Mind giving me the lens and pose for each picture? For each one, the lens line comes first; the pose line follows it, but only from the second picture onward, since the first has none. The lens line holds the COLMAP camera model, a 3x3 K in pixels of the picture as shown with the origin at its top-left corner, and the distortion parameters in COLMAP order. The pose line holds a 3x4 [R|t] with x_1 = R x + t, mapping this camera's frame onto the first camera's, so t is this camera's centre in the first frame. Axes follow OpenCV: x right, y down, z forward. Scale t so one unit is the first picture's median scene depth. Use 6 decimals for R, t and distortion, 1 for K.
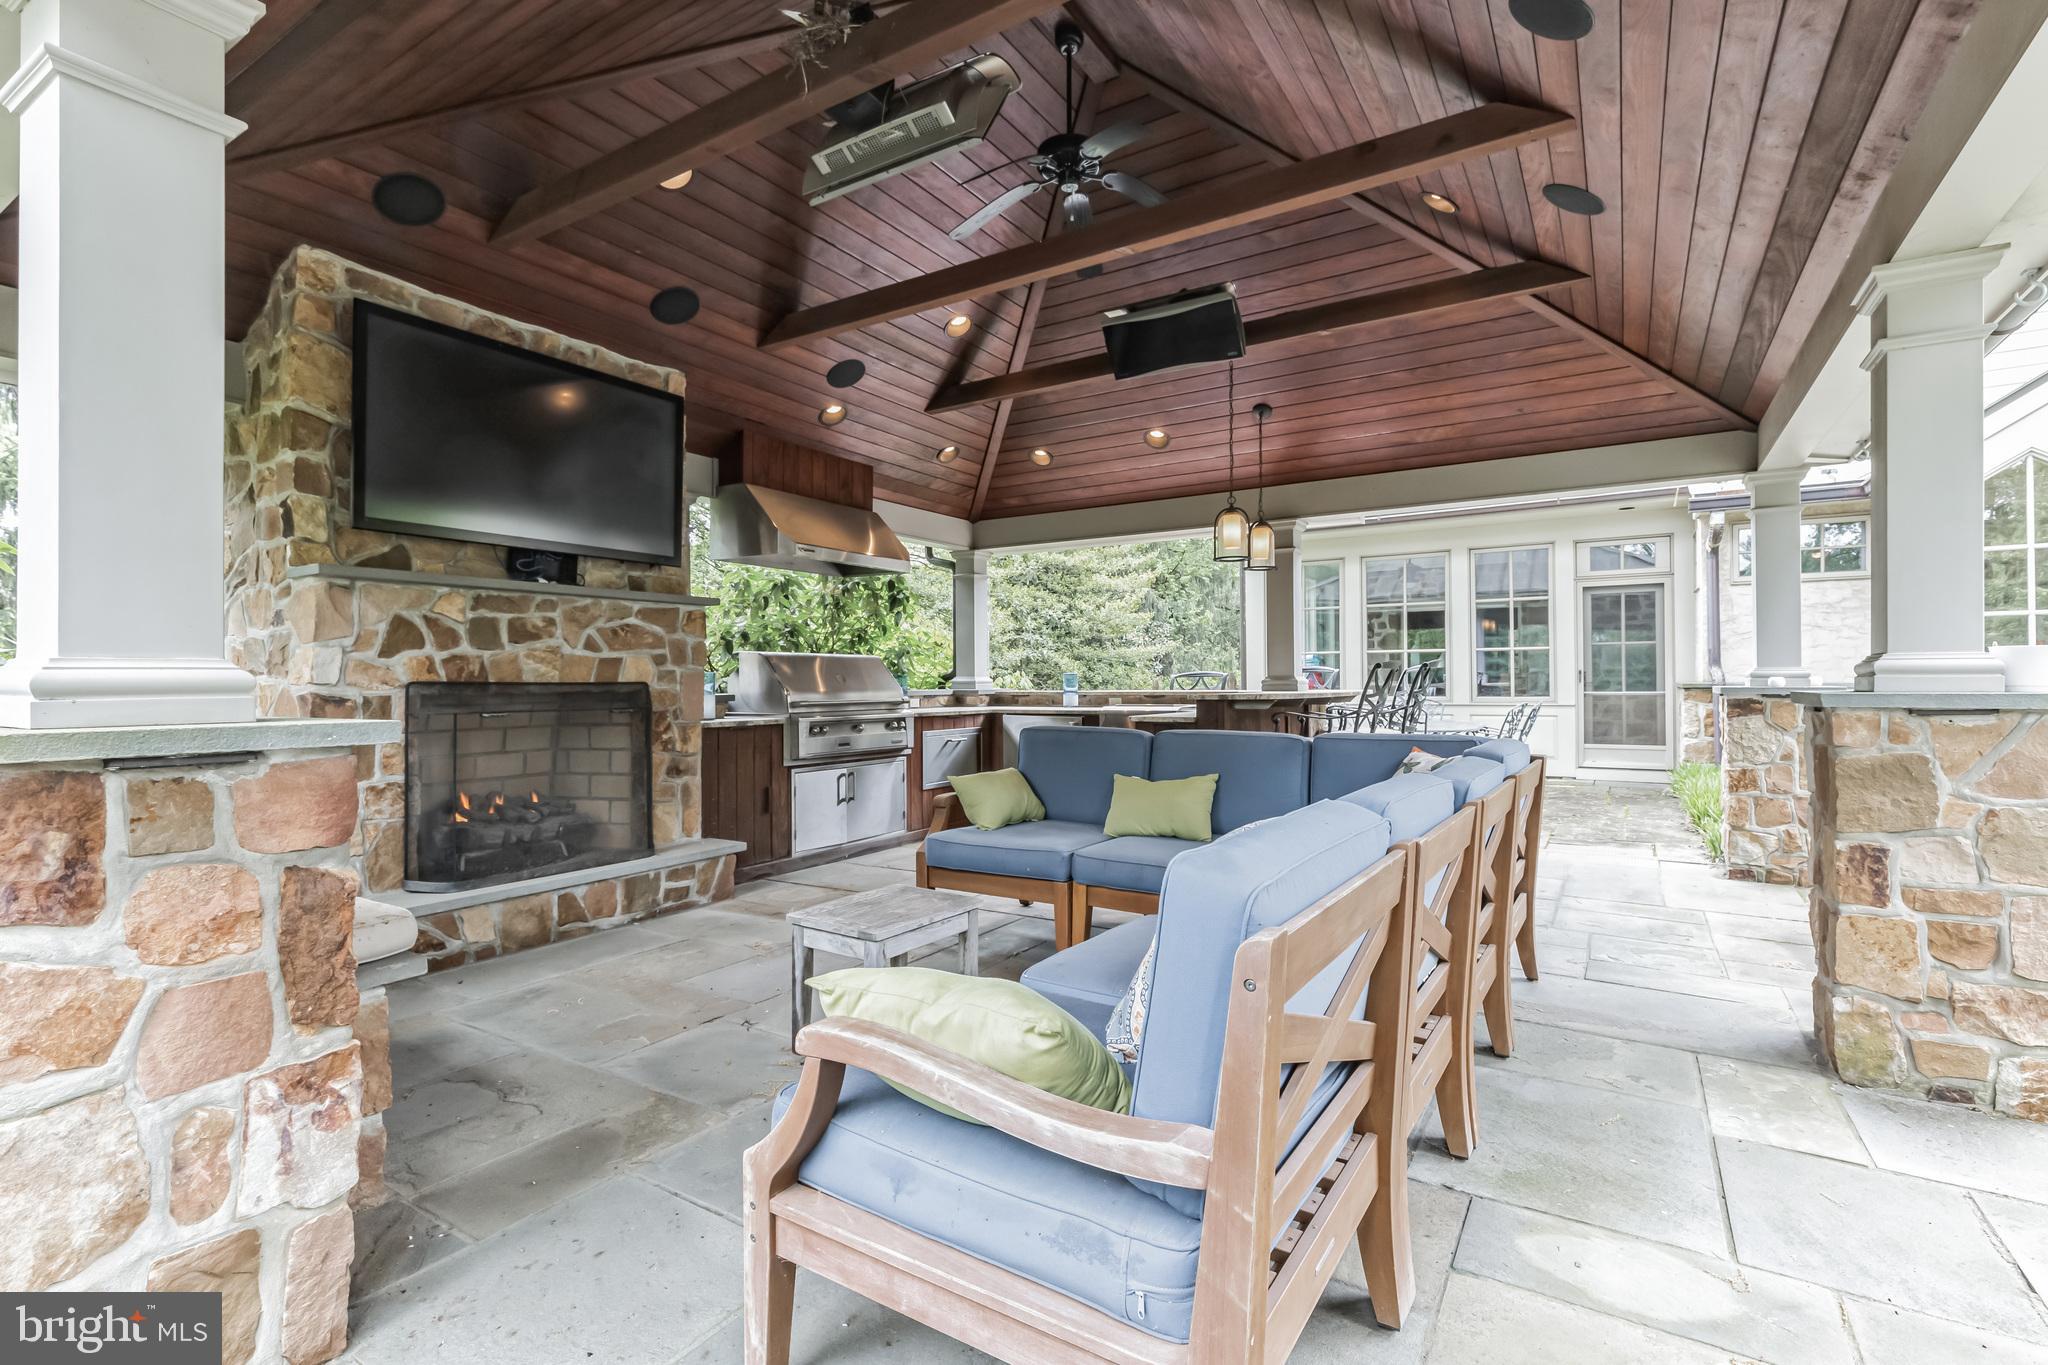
lens RADIAL K [[945.9, 0, 1024.0], [0, 945.9, 682.5], [0, 0, 1]] dist [-0.002652, -0.000415]
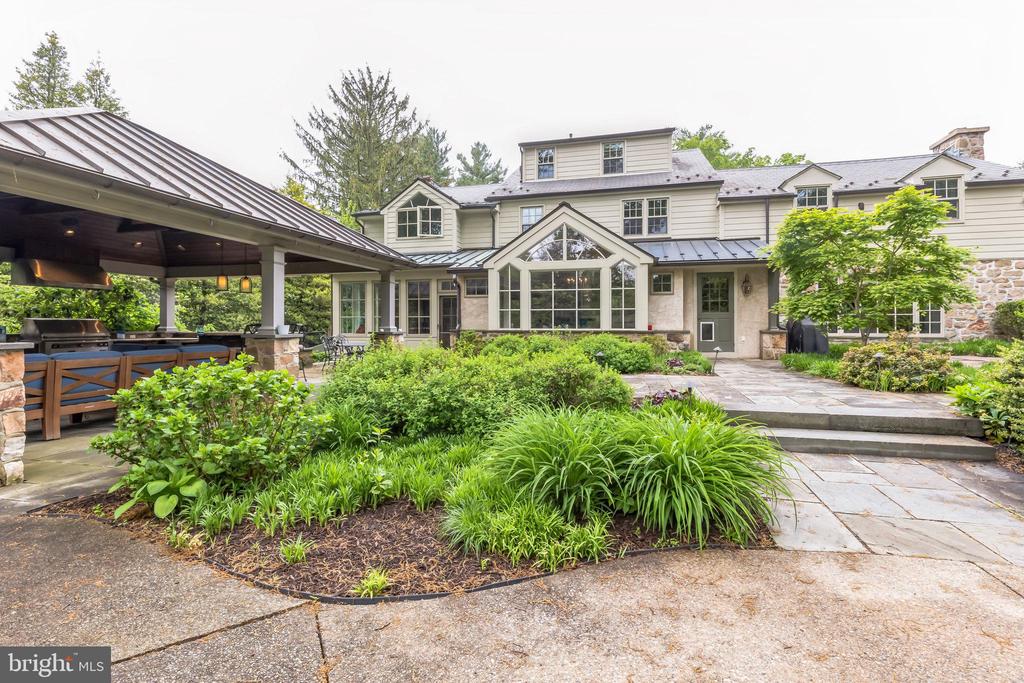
lens RADIAL K [[485.6, 0, 507.8], [0, 485.6, 328.5], [0, 0, 1]] dist [0.004497, 0.000076]
pose [[0.952882, 0.004439, 0.303309, 0.407792], [-0.006259, 0.999968, 0.005030, -0.012135], [-0.303277, -0.006691, 0.952879, -0.528482]]
